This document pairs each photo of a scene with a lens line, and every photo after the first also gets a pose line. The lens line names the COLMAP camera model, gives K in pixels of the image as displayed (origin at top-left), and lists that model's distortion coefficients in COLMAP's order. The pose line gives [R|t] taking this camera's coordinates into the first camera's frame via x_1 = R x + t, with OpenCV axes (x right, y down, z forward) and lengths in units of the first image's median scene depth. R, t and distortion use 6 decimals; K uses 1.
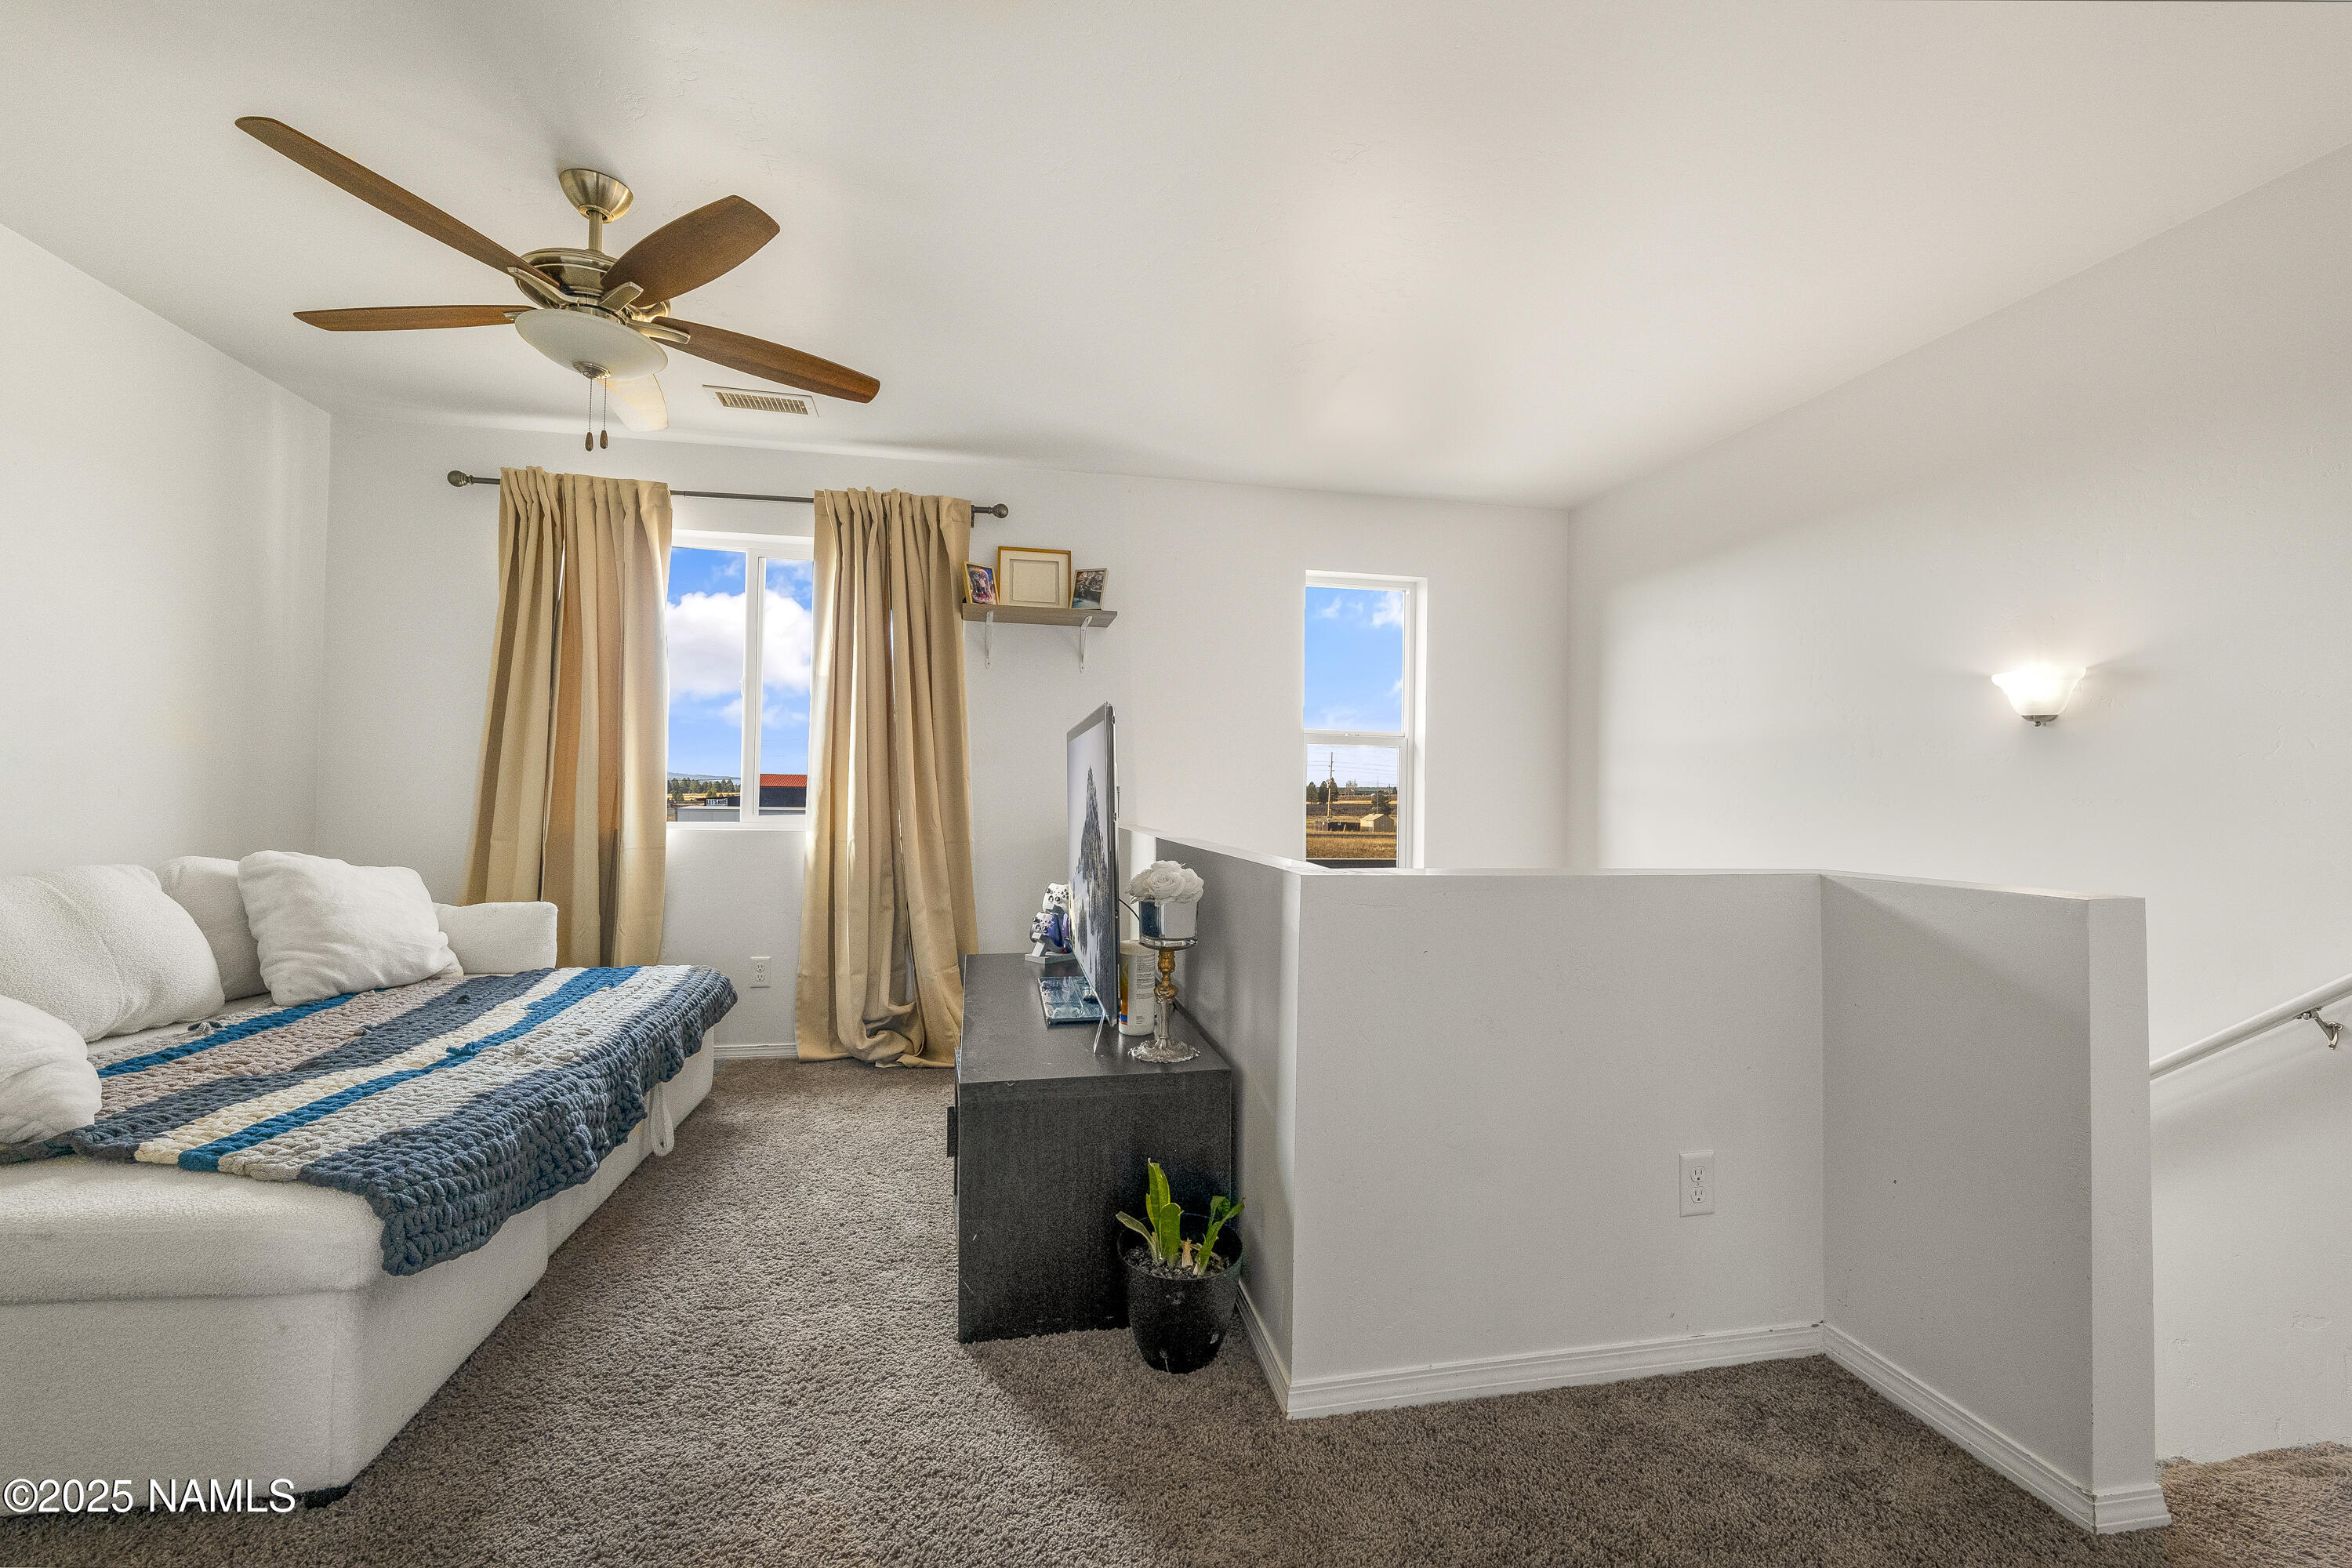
lens RADIAL K [[972.1, 0, 1176.0], [0, 972.1, 784.0], [0, 0, 1]] dist [-0.001575, -0.000065]
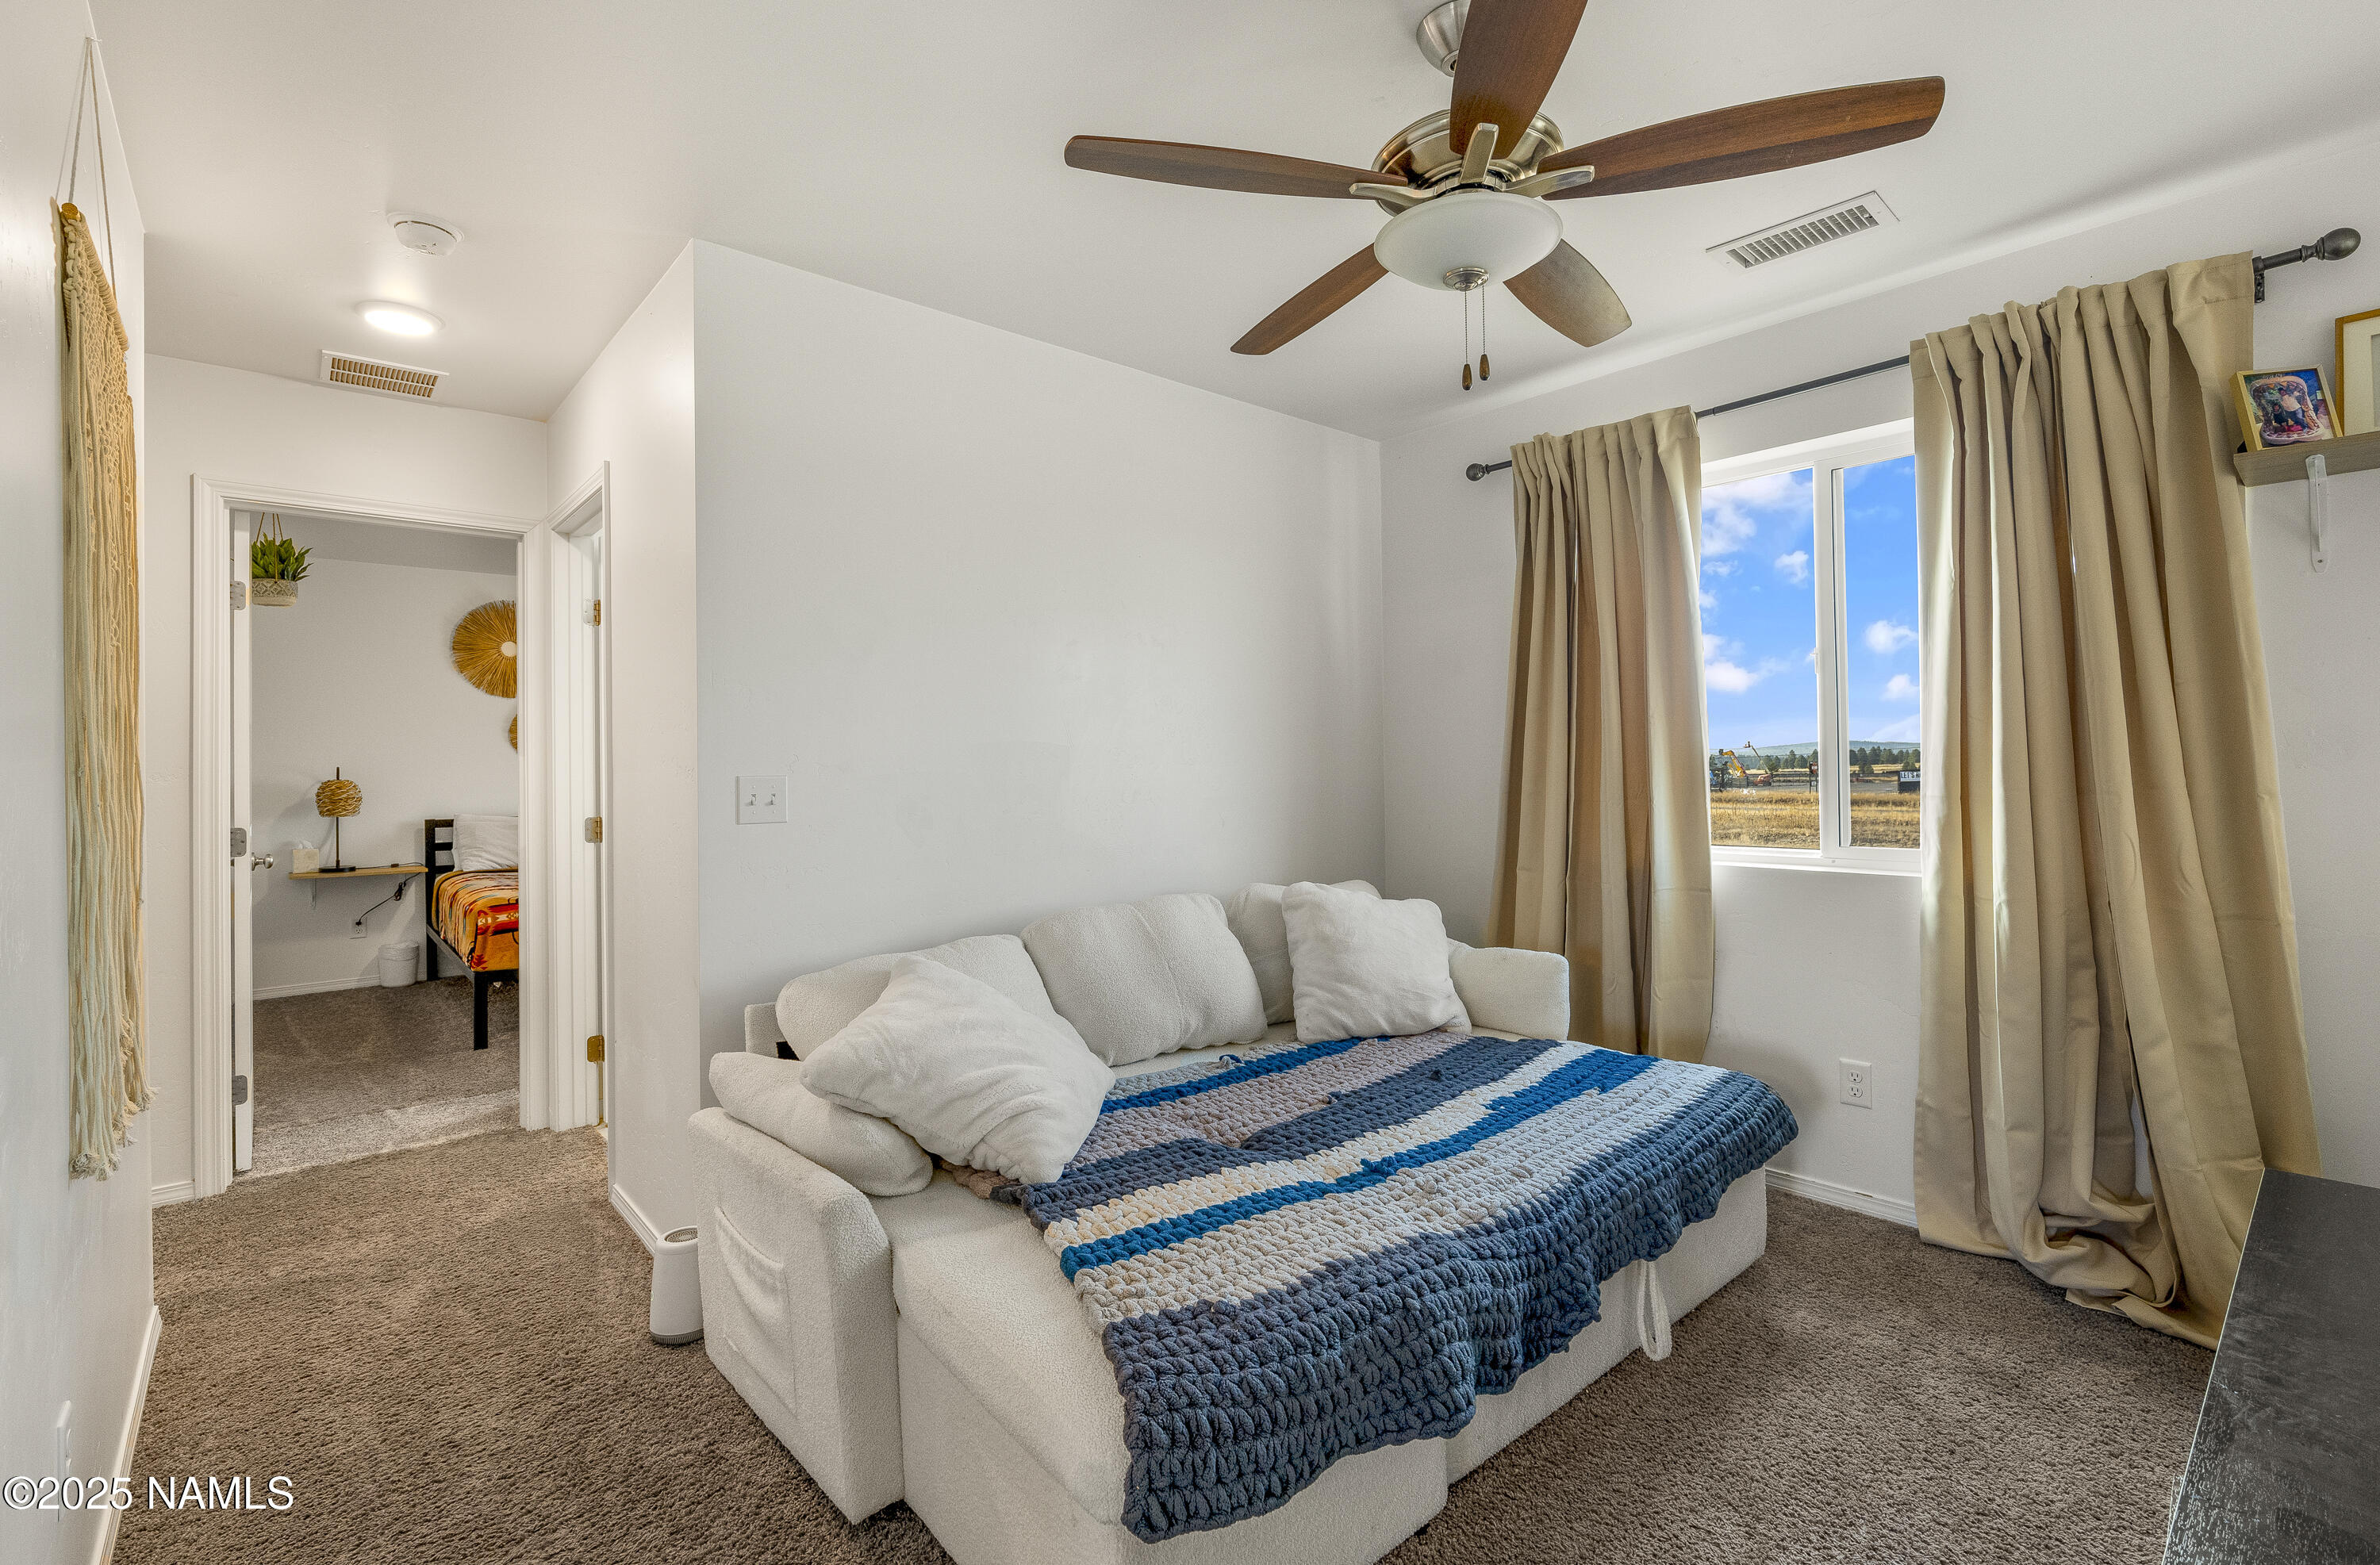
lens RADIAL K [[1046.1, 0, 1184.9], [0, 1046.1, 754.8], [0, 0, 1]] dist [-0.014291, 0.003888]
pose [[0.489289, -0.029514, -0.871622, -0.027062], [0.030877, 0.999387, -0.016507, -0.047751], [0.871575, -0.018836, 0.489900, 0.326480]]
